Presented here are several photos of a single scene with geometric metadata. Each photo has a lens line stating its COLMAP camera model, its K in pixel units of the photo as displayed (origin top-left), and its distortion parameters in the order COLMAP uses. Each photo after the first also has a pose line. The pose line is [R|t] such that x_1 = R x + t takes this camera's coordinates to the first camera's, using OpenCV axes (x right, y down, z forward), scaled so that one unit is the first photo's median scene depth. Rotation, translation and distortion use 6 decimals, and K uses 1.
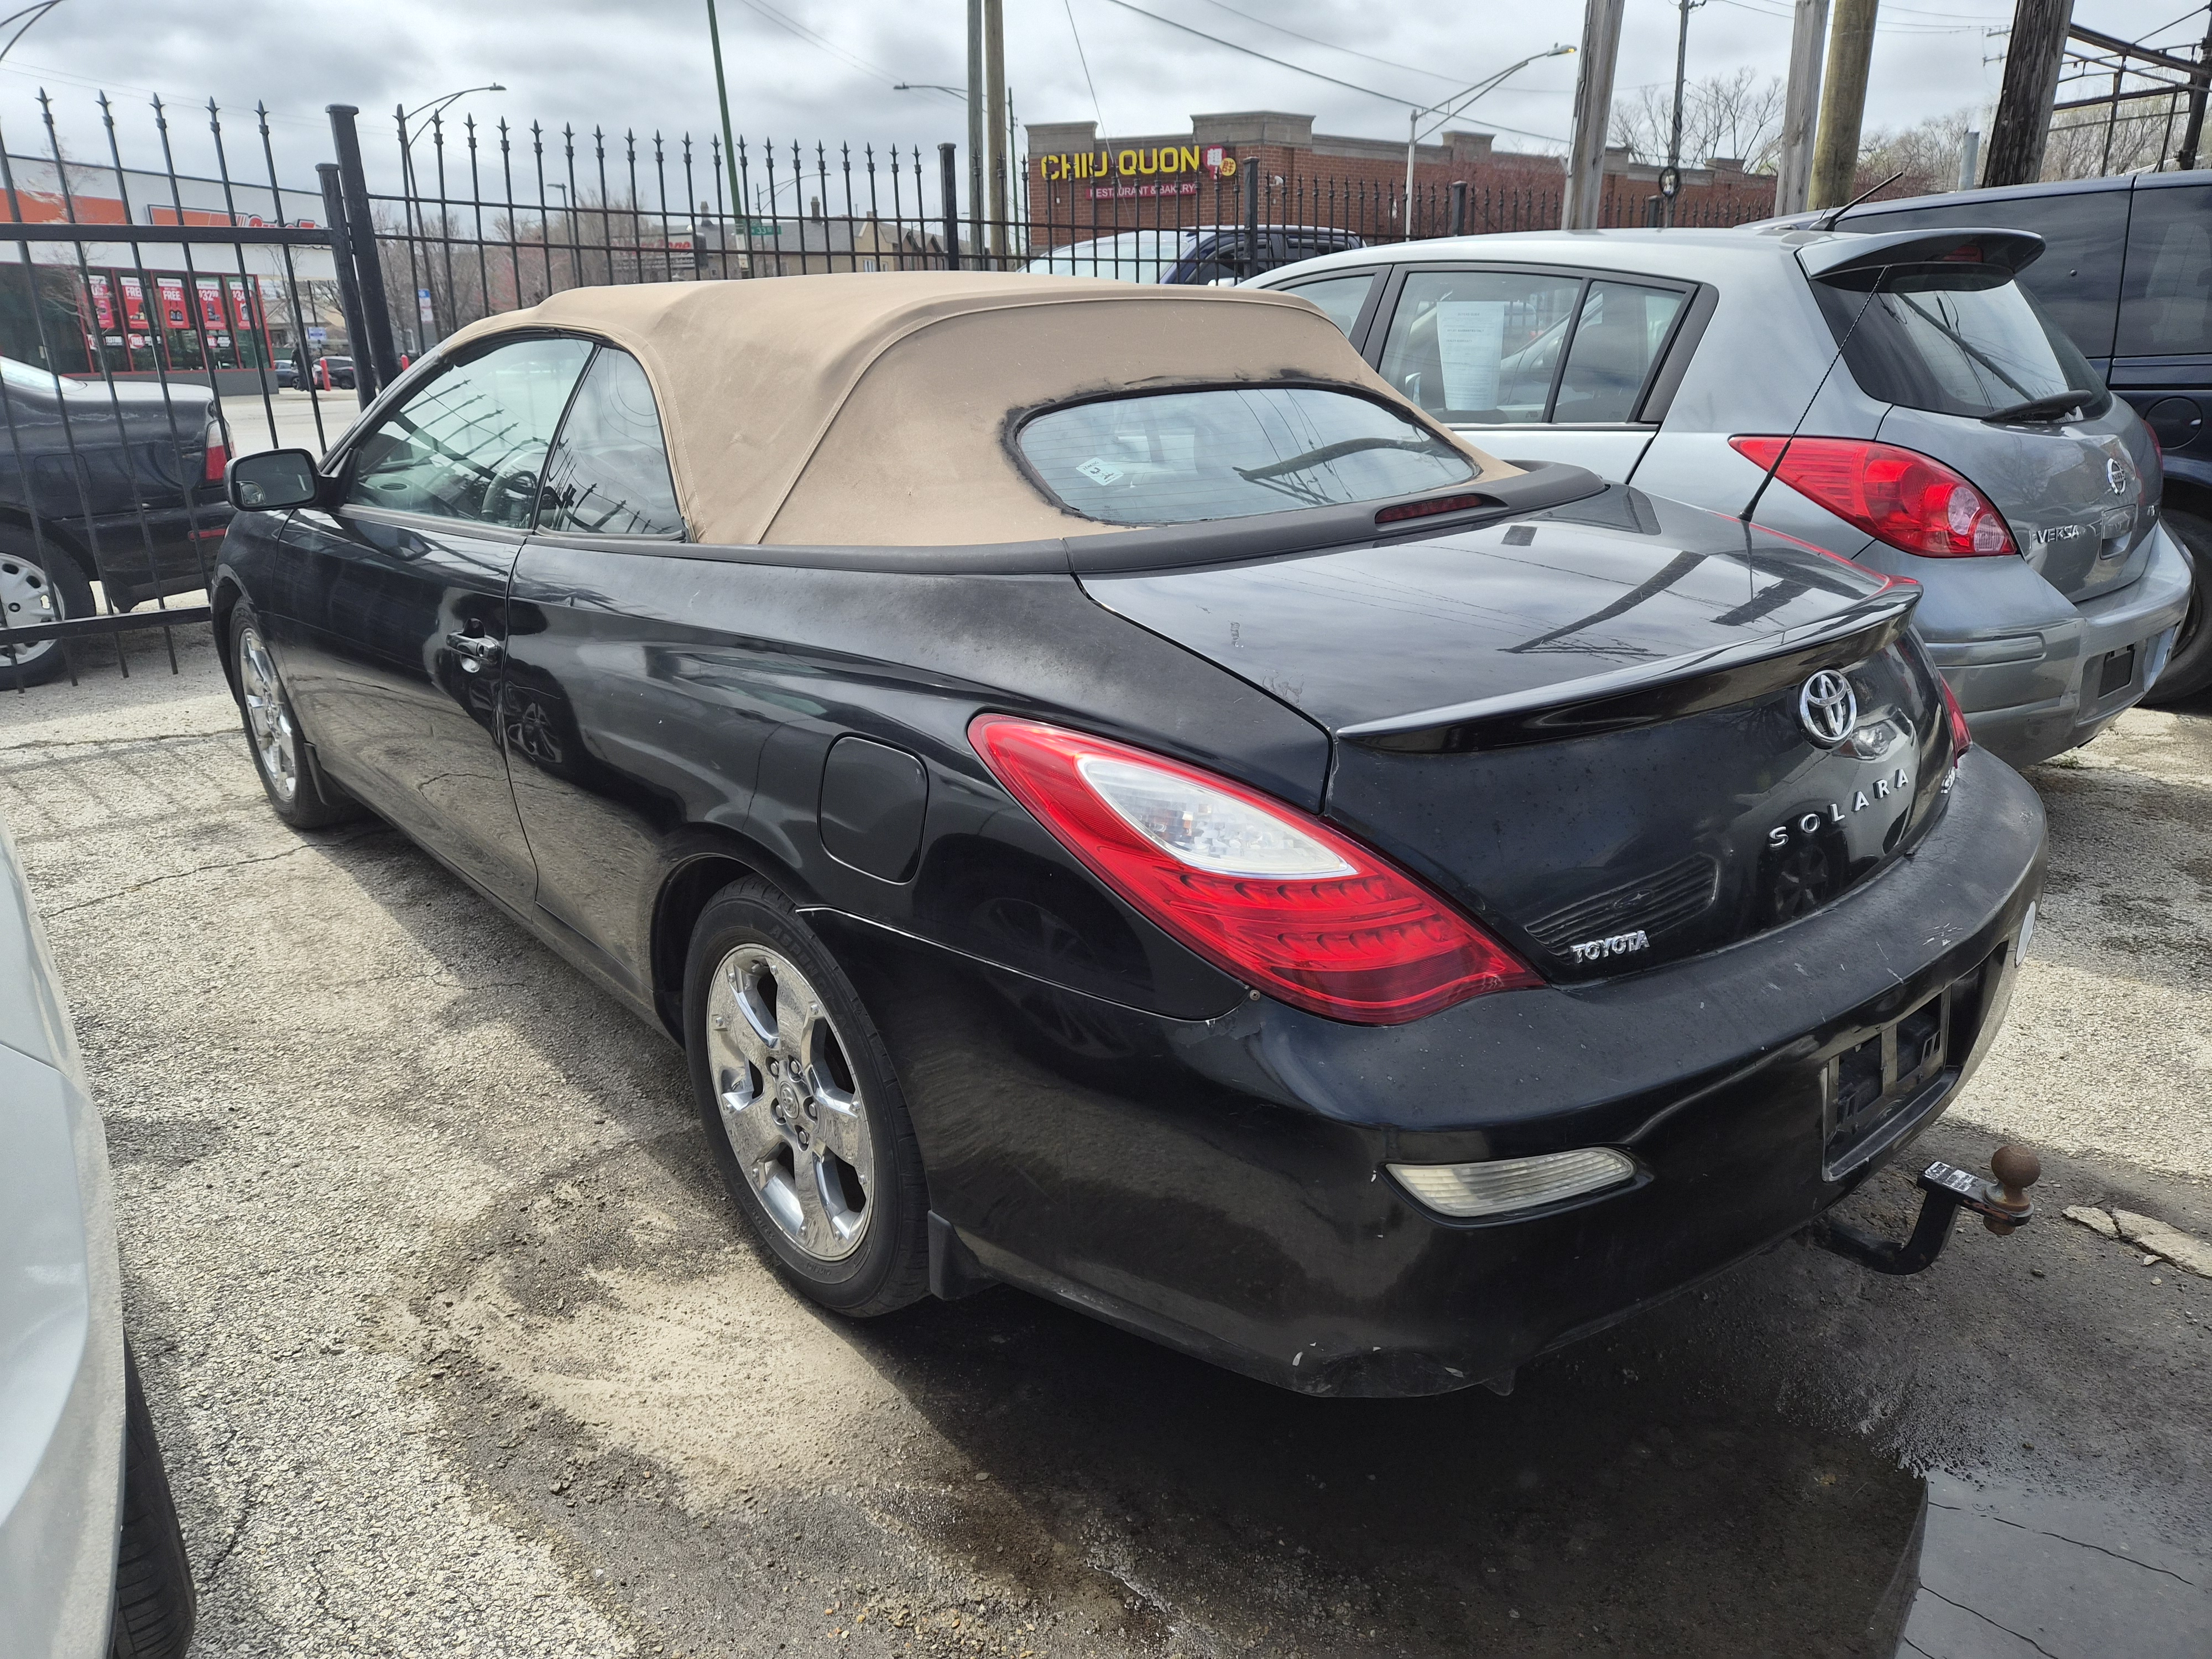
lens RADIAL K [[1461.3, 0, 1063.8], [0, 1461.3, 762.0], [0, 0, 1]] dist [0.059766, -0.042227]
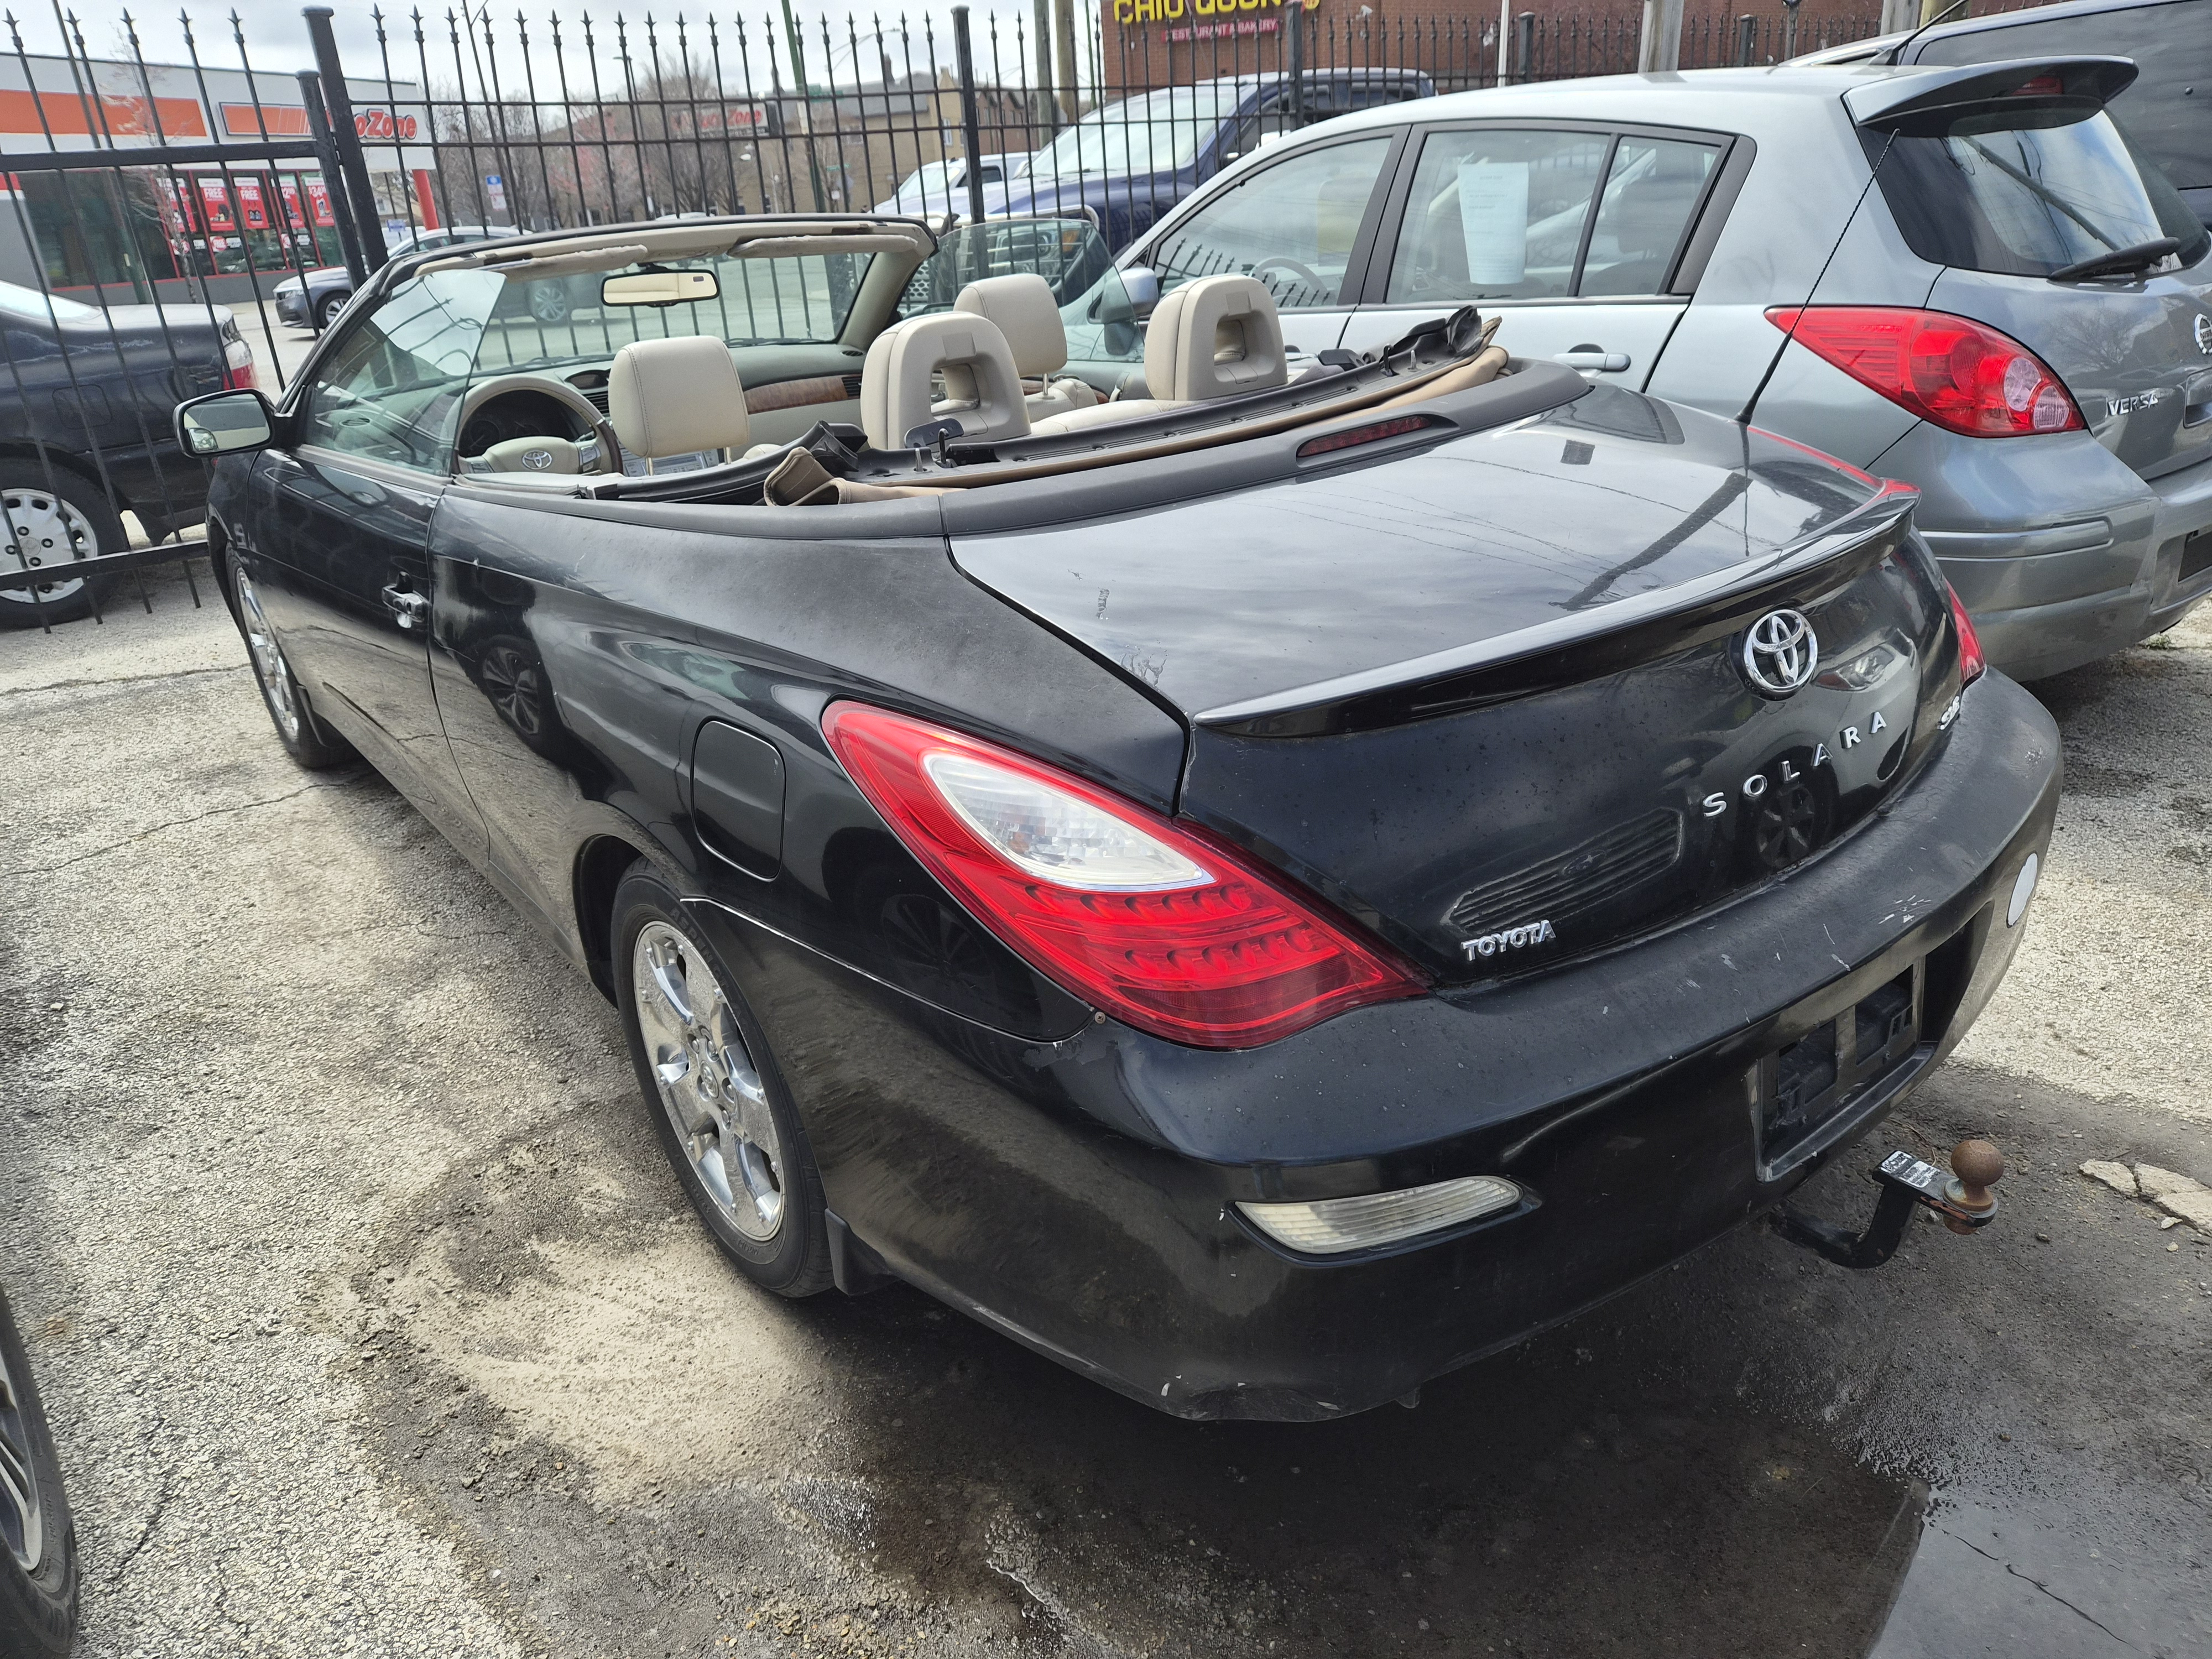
lens RADIAL K [[1449.2, 0, 1112.4], [0, 1449.2, 744.6], [0, 0, 1]] dist [0.057268, -0.044588]
pose [[0.997685, -0.026006, -0.062841, 0.148029], [0.031470, 0.995660, 0.087589, -0.067422], [0.060291, -0.089363, 0.994173, 0.080313]]
